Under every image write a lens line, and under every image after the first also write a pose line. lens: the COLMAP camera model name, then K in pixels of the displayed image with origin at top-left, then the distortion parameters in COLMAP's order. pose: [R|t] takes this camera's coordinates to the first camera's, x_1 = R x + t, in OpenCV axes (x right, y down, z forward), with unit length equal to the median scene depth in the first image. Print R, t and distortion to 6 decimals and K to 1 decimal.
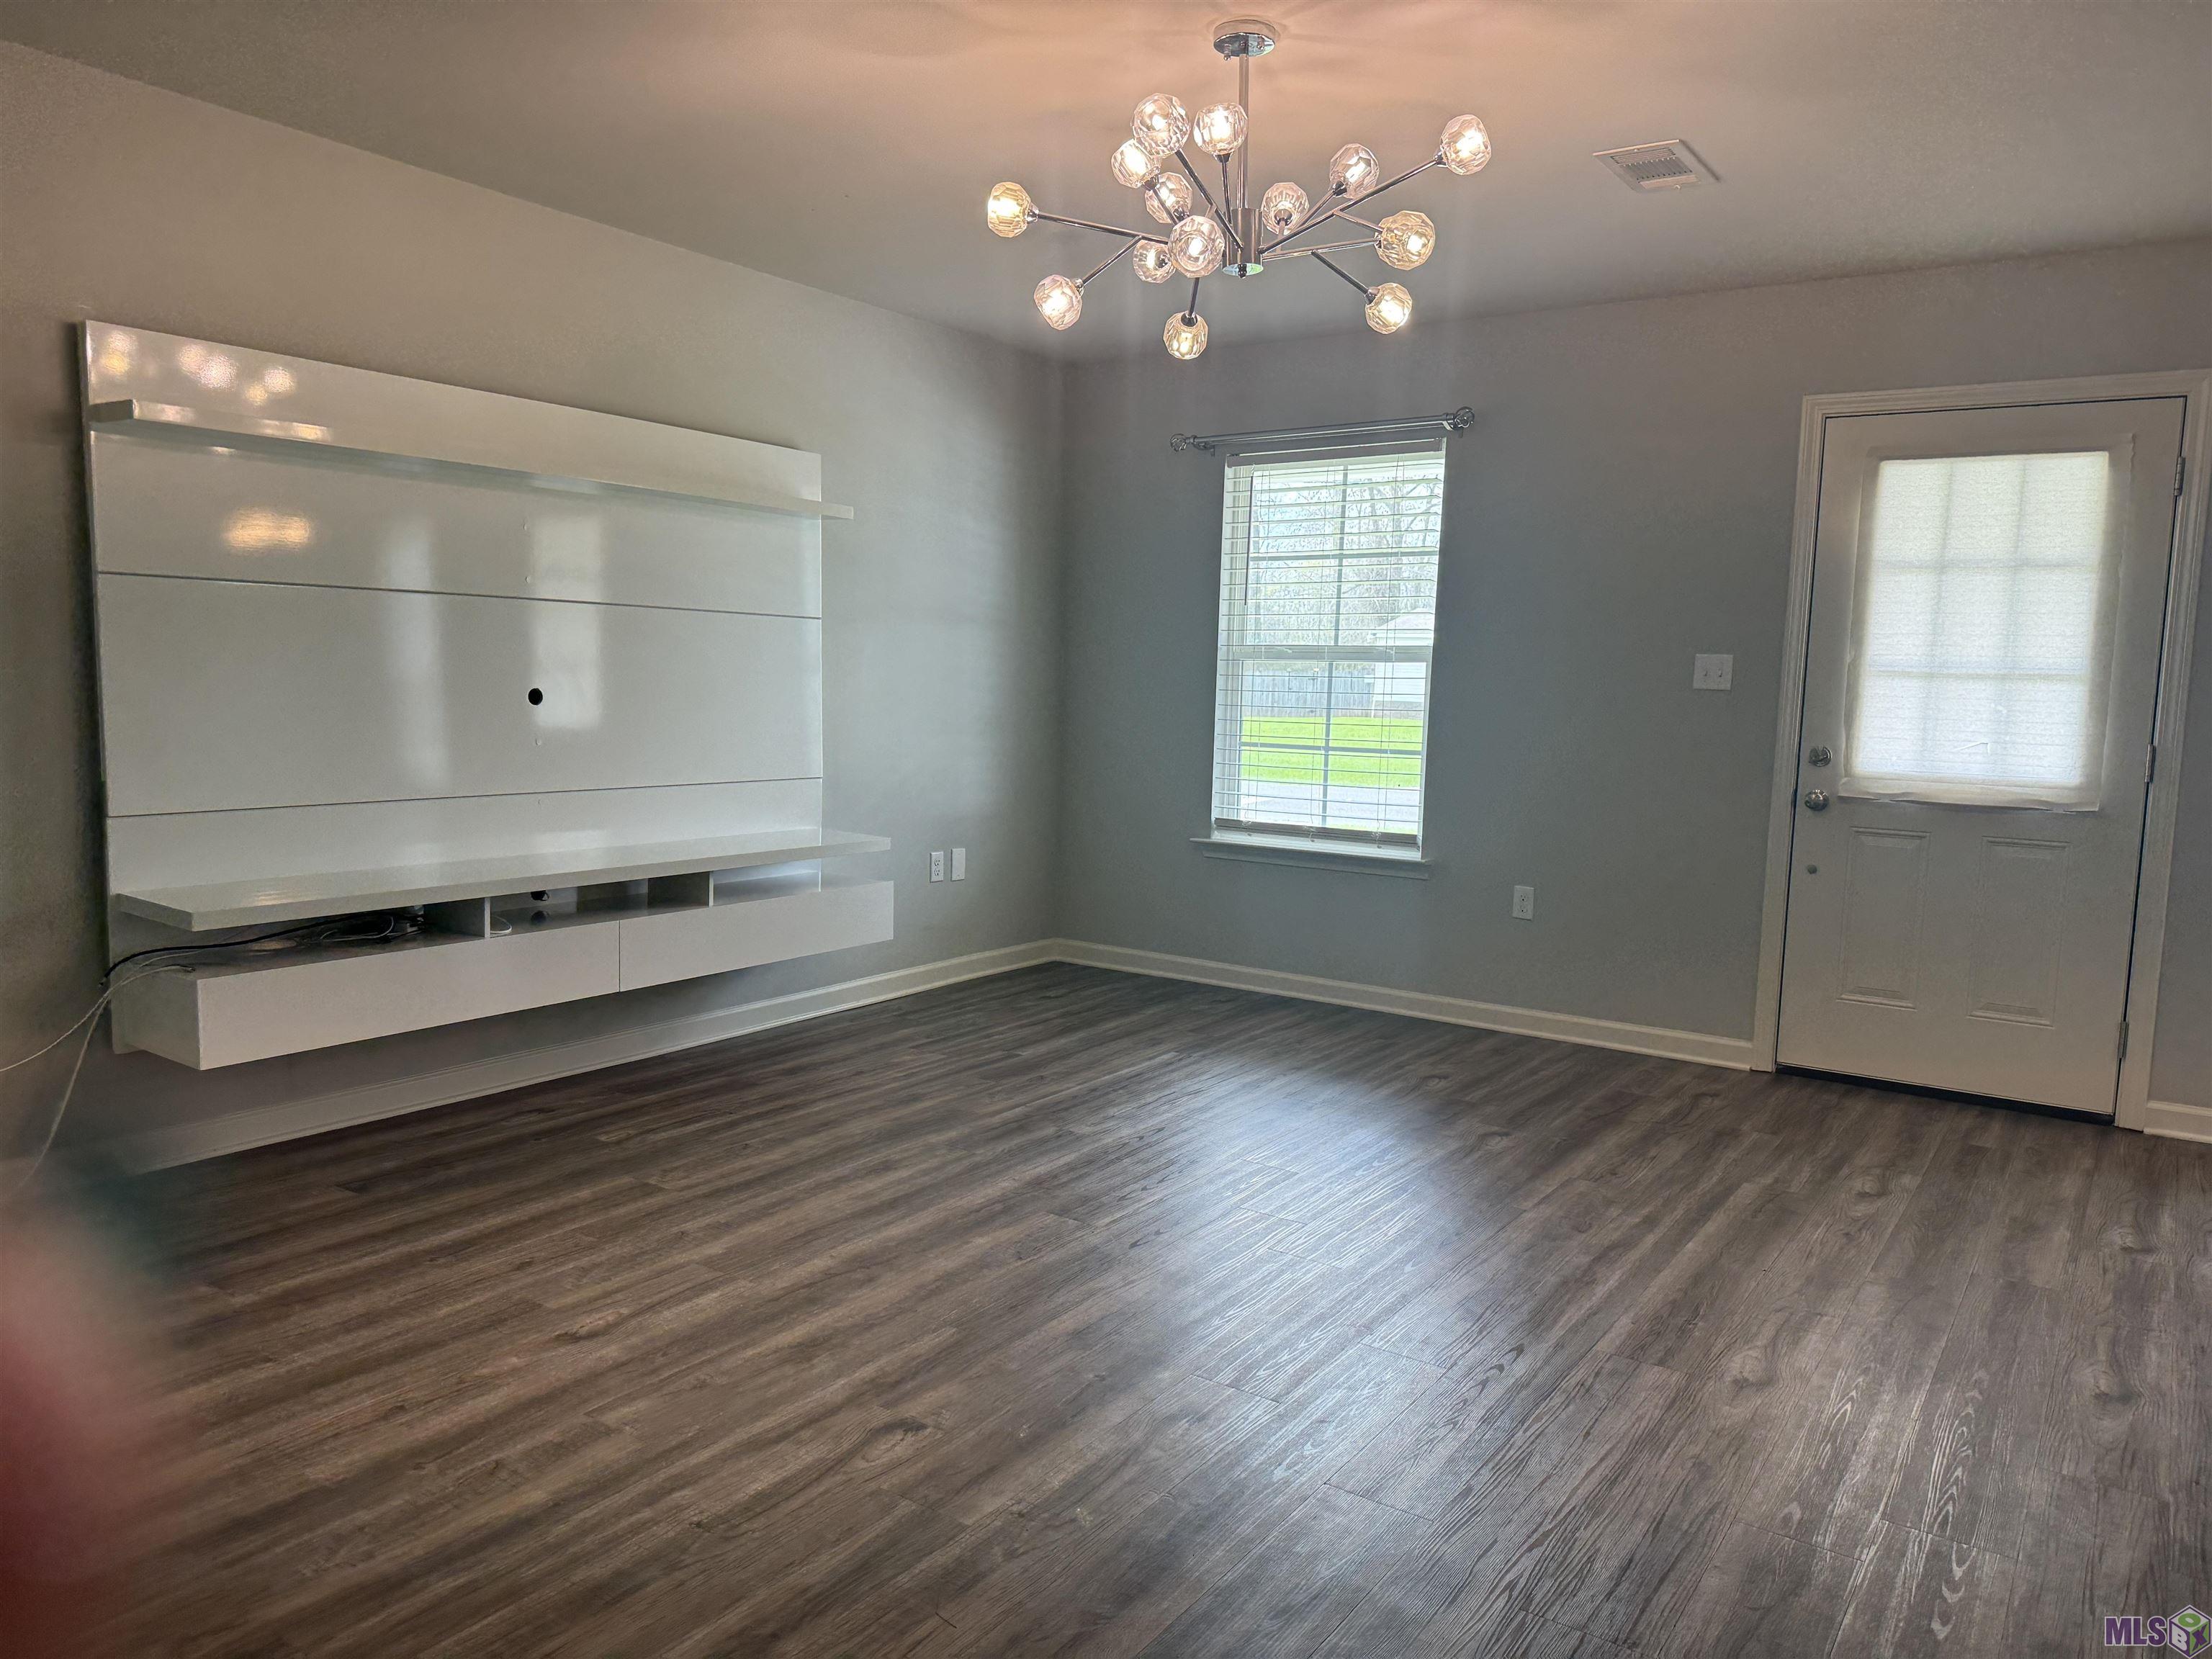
lens RADIAL K [[1543.0, 0, 1102.0], [0, 1543.0, 830.0], [0, 0, 1]] dist [0.066436, -0.060008]
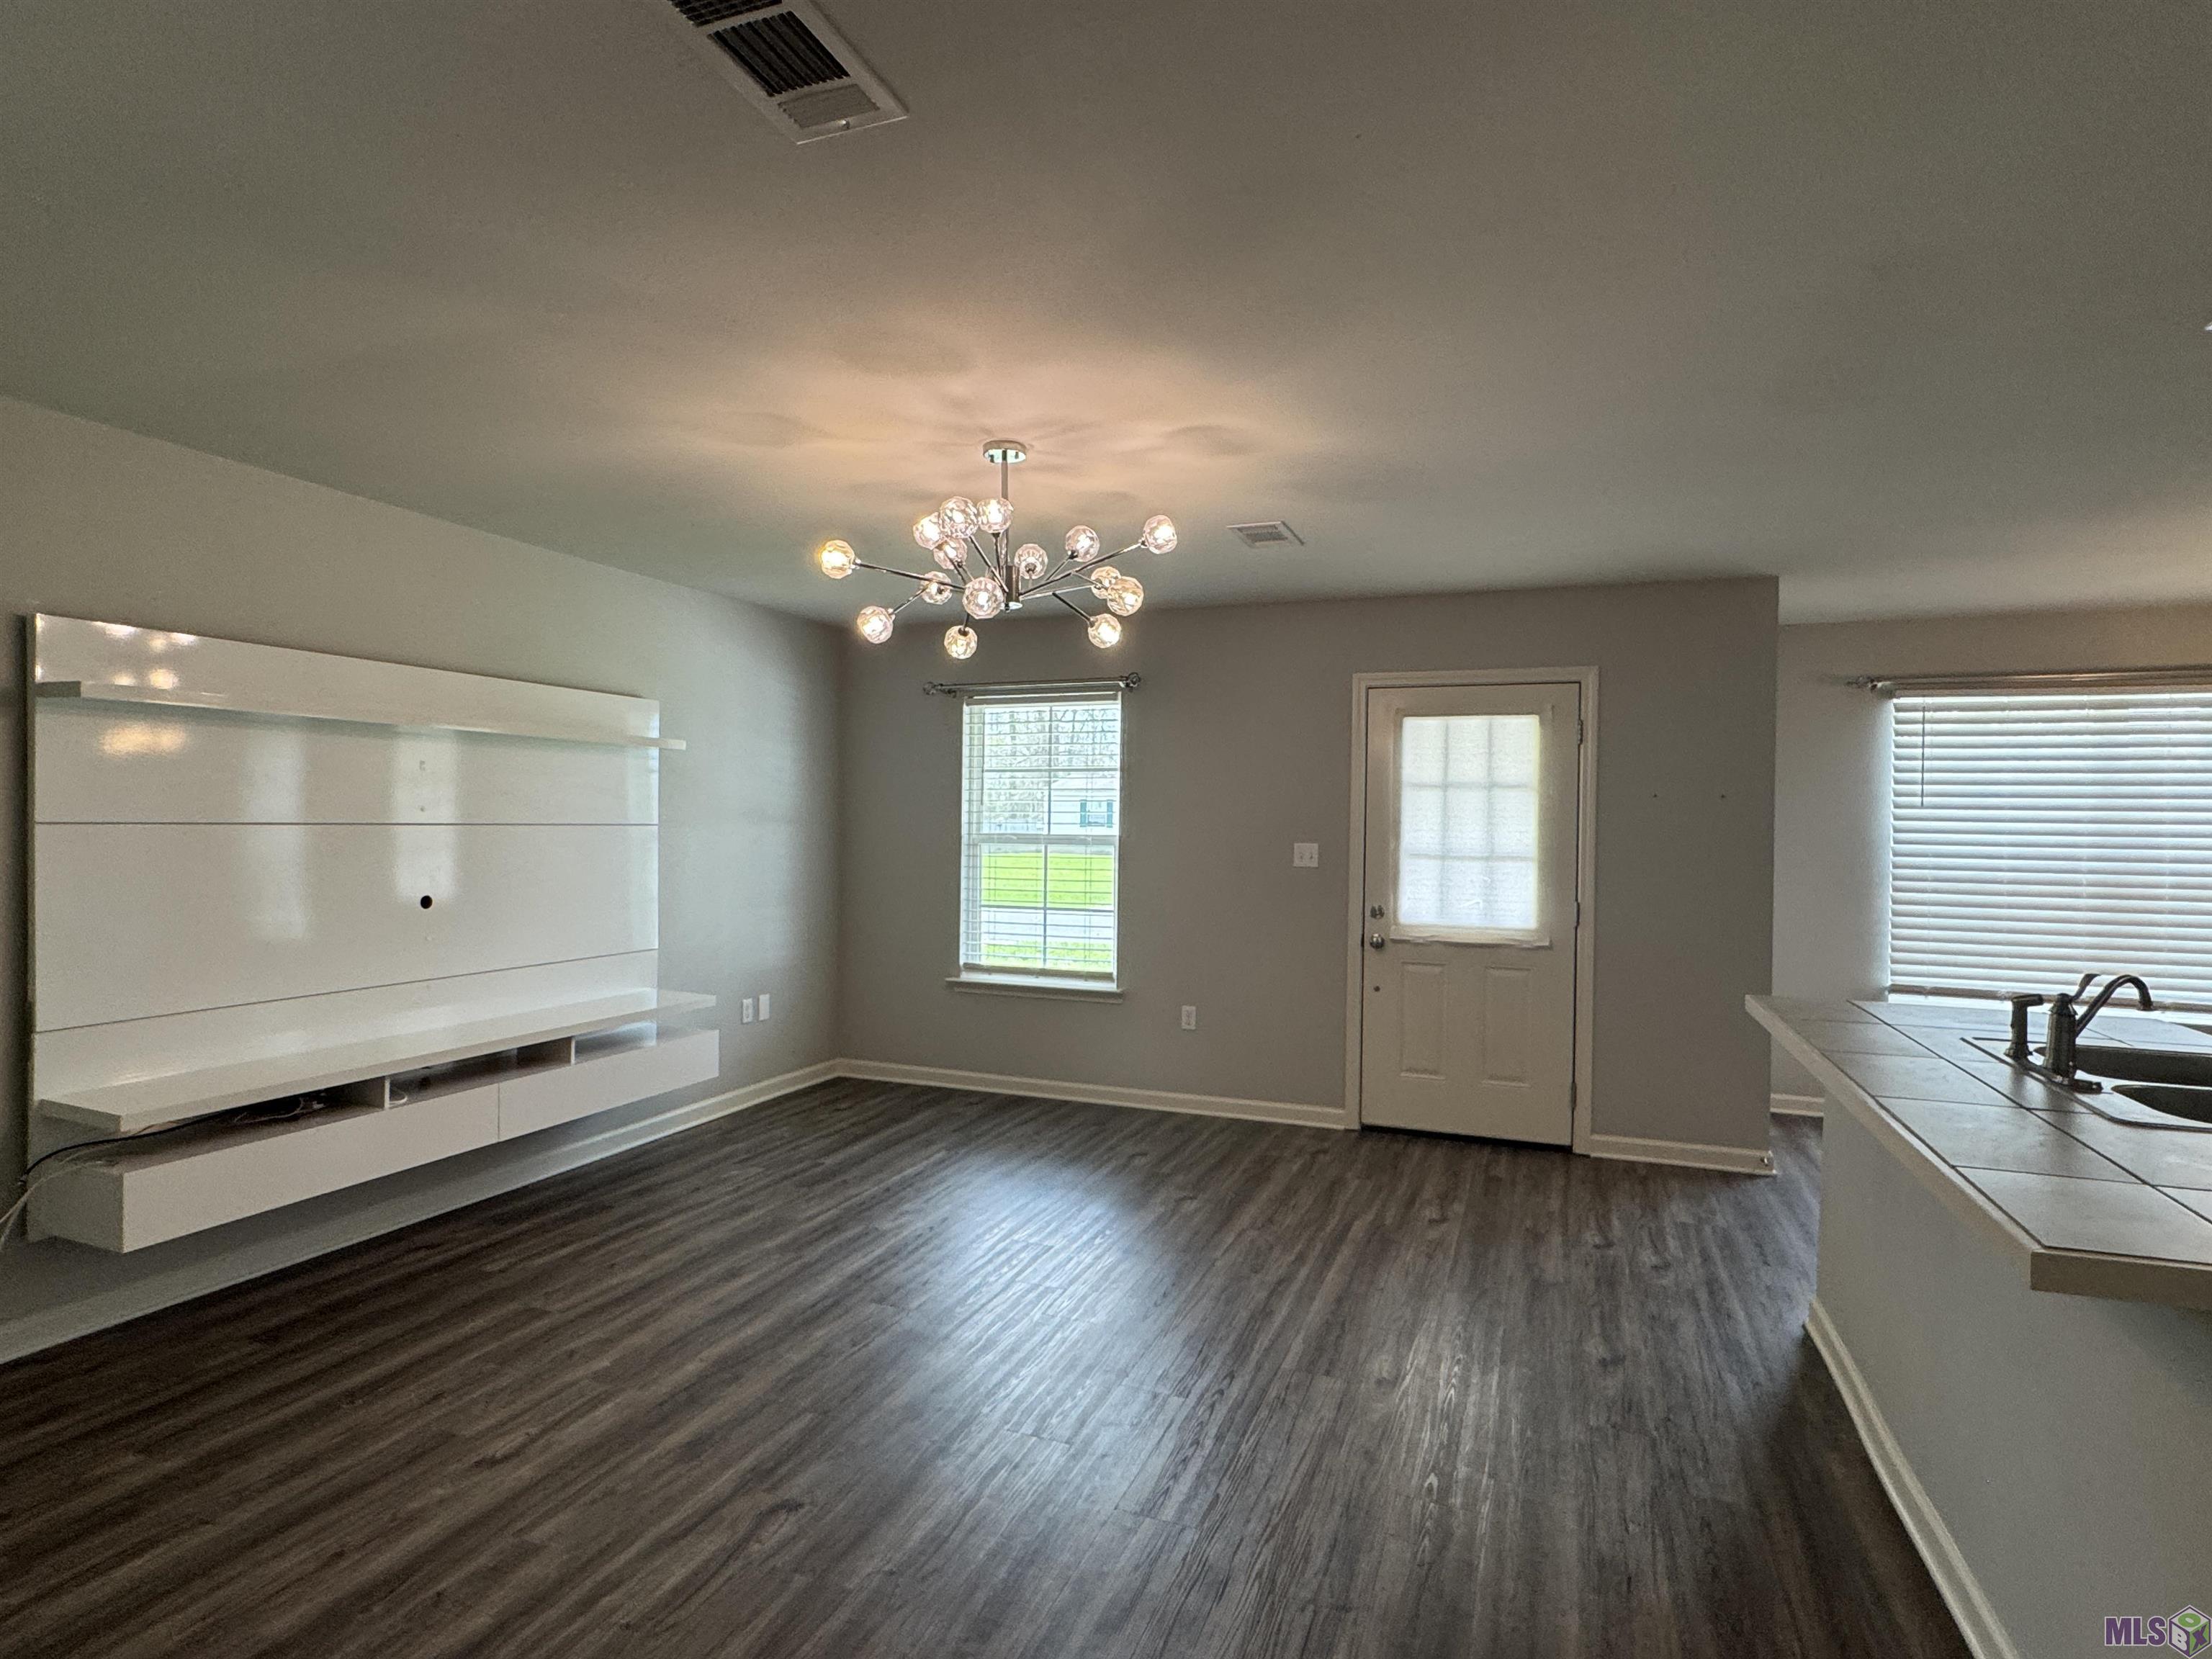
lens RADIAL K [[1154.5, 0, 1092.0], [0, 1154.5, 821.2], [0, 0, 1]] dist [-0.001072, 0.009209]
pose [[0.975693, -0.016035, 0.218555, -0.056342], [0.037559, 0.994798, -0.094688, -0.051776], [-0.215900, 0.100596, 0.971220, -0.015840]]
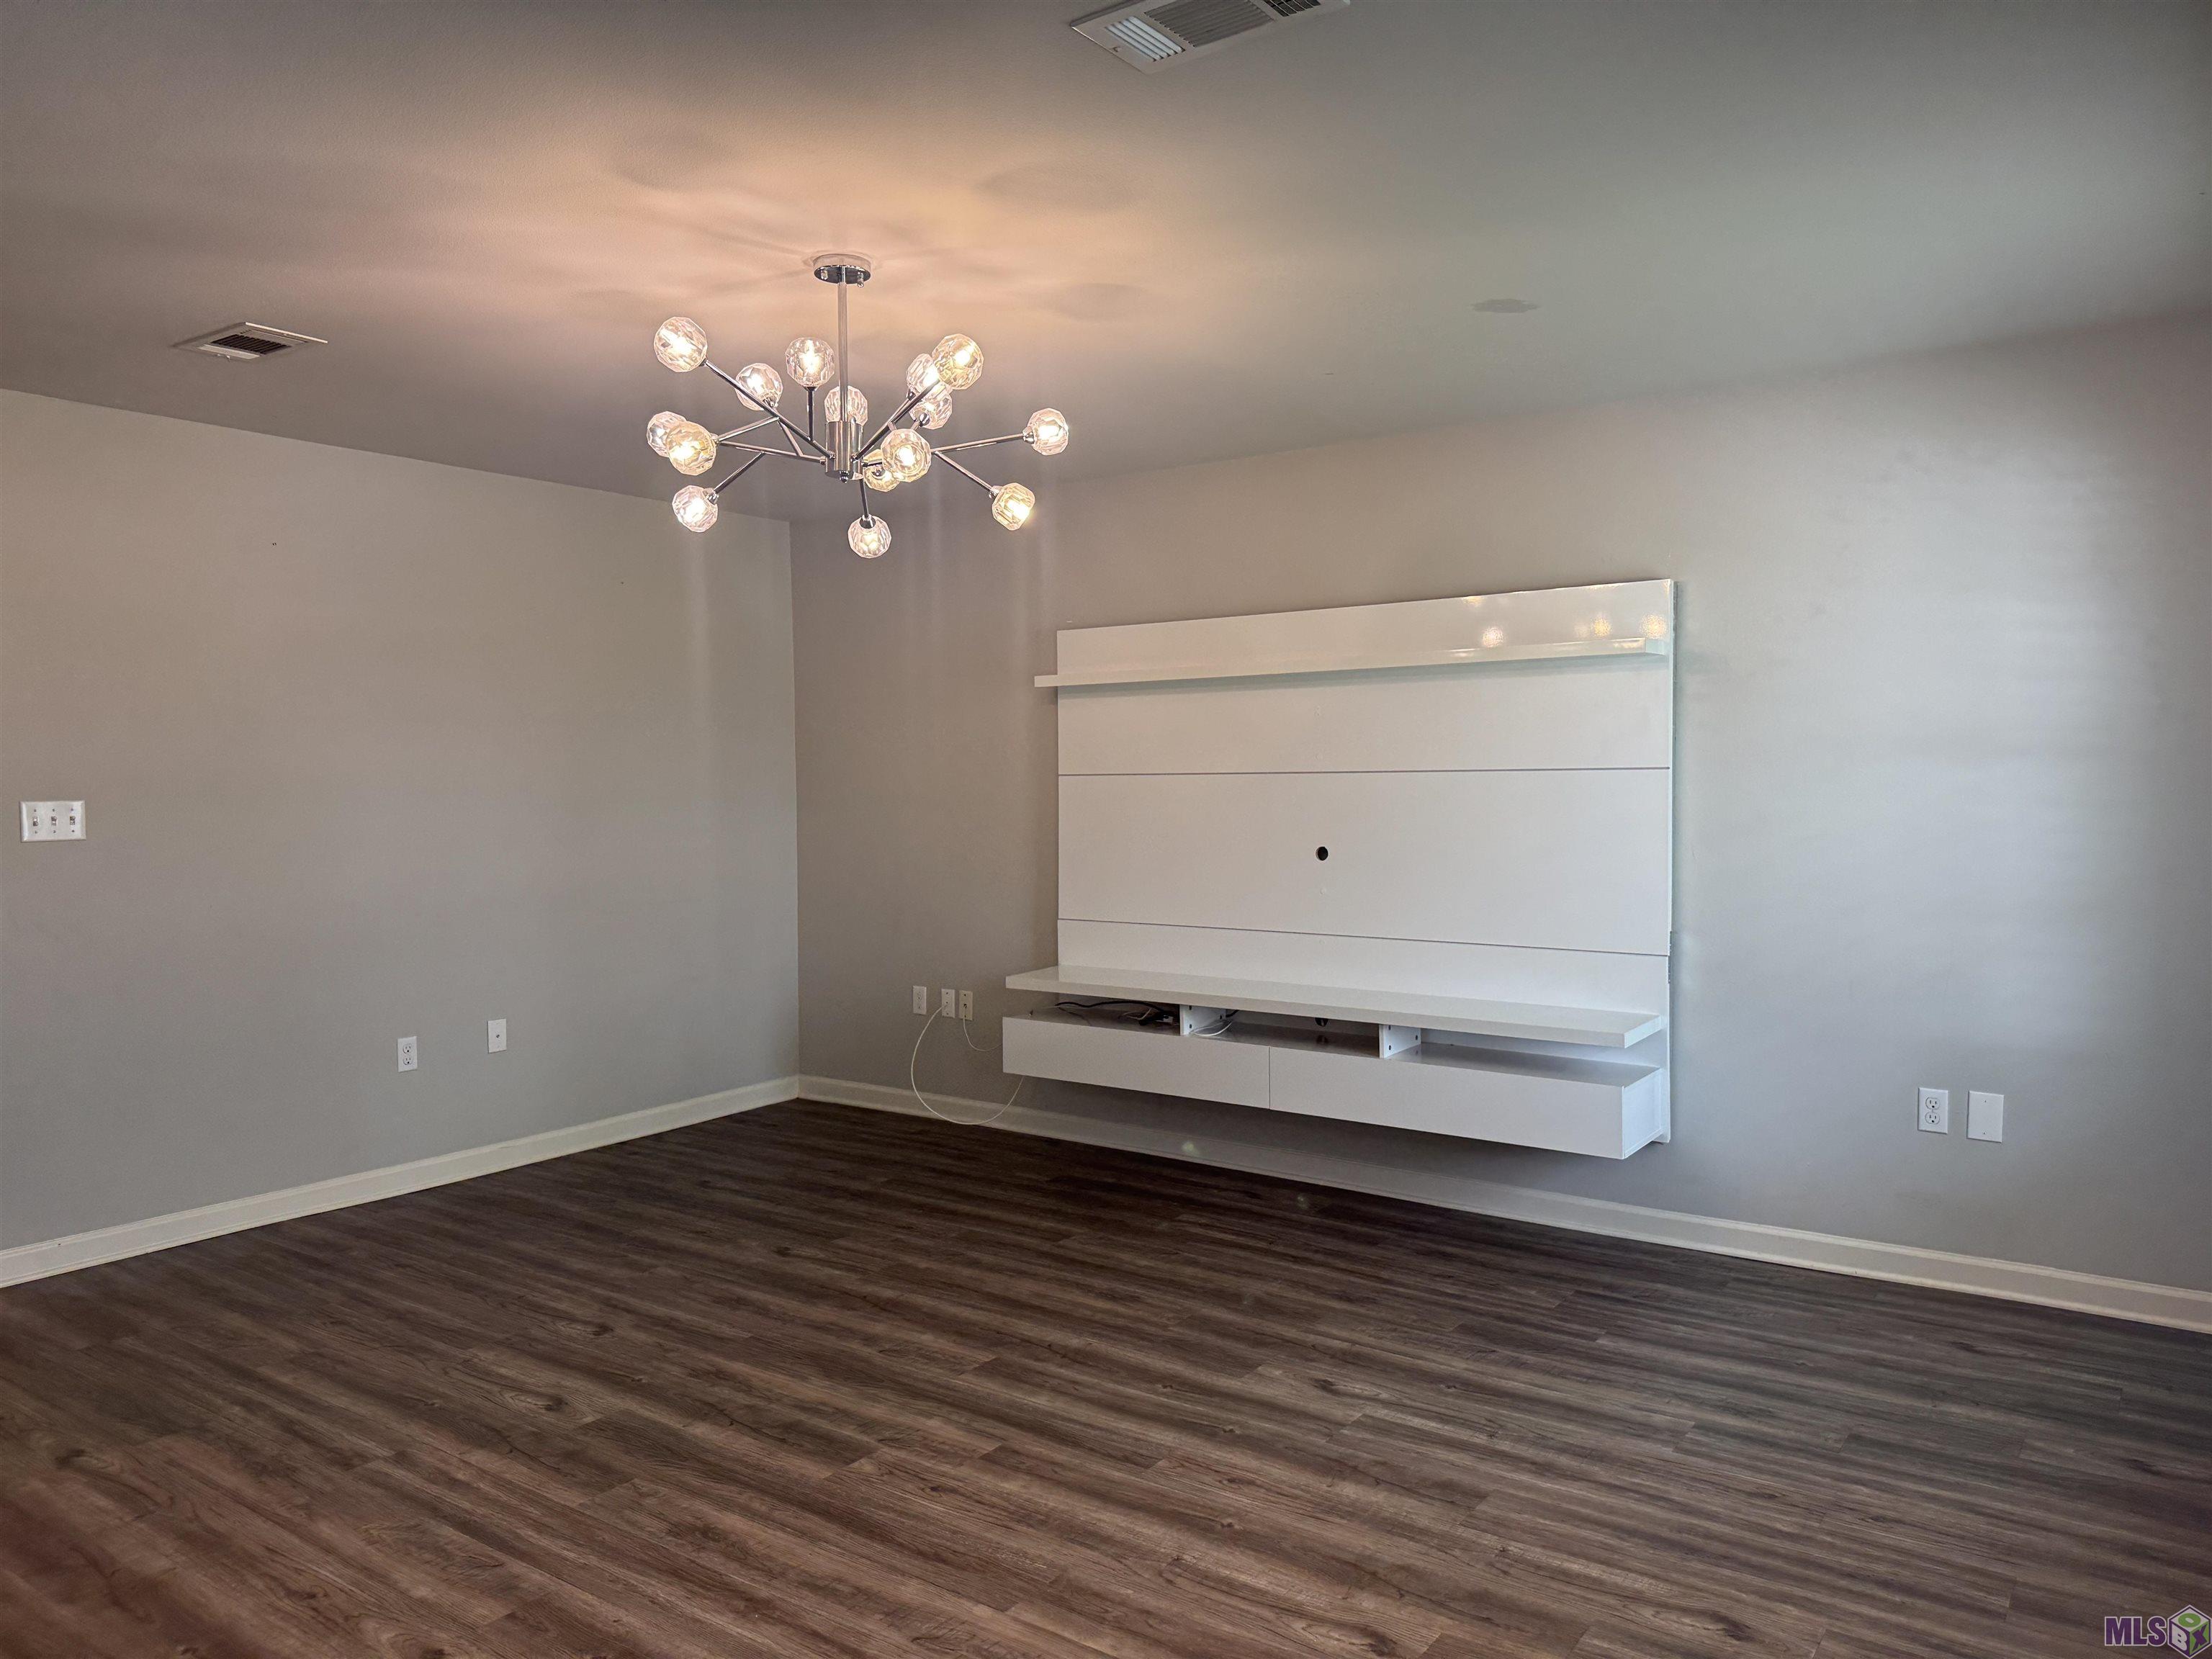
lens RADIAL K [[1543.0, 0, 1088.6], [0, 1543.0, 819.6], [0, 0, 1]] dist [0.066436, -0.060008]
pose [[-0.015673, 0.005680, -0.999861, 0.974948], [-0.095684, 0.995386, 0.007154, -0.122220], [0.995288, 0.095782, -0.015057, 1.011137]]
